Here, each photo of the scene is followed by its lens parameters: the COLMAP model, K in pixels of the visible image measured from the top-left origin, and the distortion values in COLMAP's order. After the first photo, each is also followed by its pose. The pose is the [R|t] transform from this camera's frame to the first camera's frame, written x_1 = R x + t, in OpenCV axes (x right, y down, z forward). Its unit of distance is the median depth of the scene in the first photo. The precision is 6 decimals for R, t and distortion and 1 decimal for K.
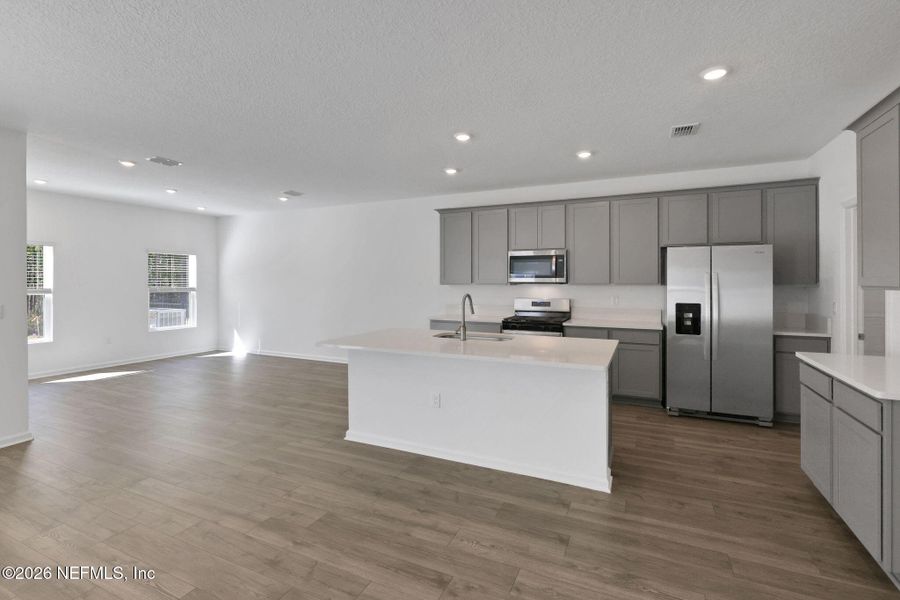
lens RADIAL K [[399.2, 0, 440.9], [0, 399.2, 284.7], [0, 0, 1]] dist [-0.000766, -0.001348]
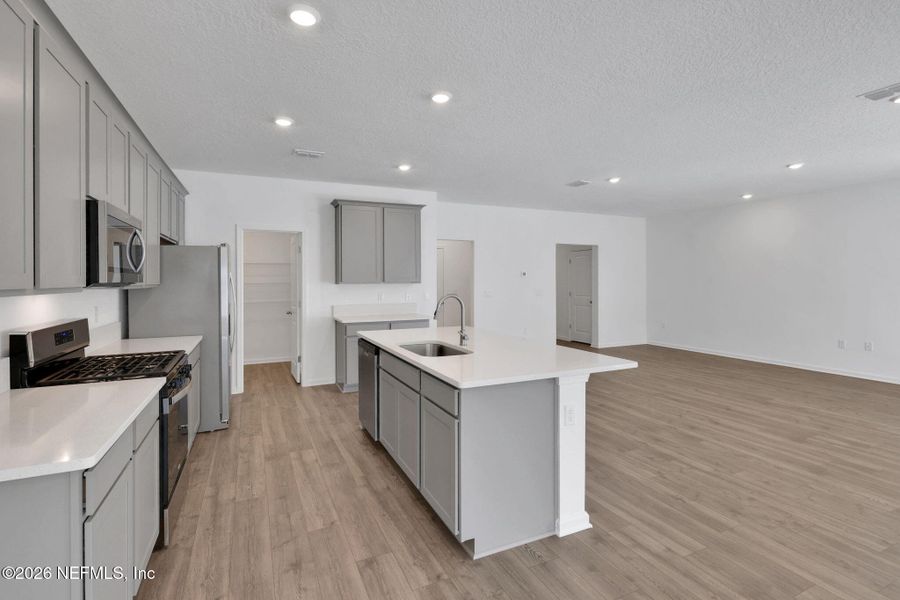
lens RADIAL K [[419.8, 0, 439.7], [0, 419.8, 288.5], [0, 0, 1]] dist [-0.009867, 0.000345]
pose [[-0.756956, -0.010348, 0.653384, -0.398146], [0.010862, 0.999537, 0.028413, -0.011729], [-0.653376, 0.028605, -0.756493, 1.341642]]
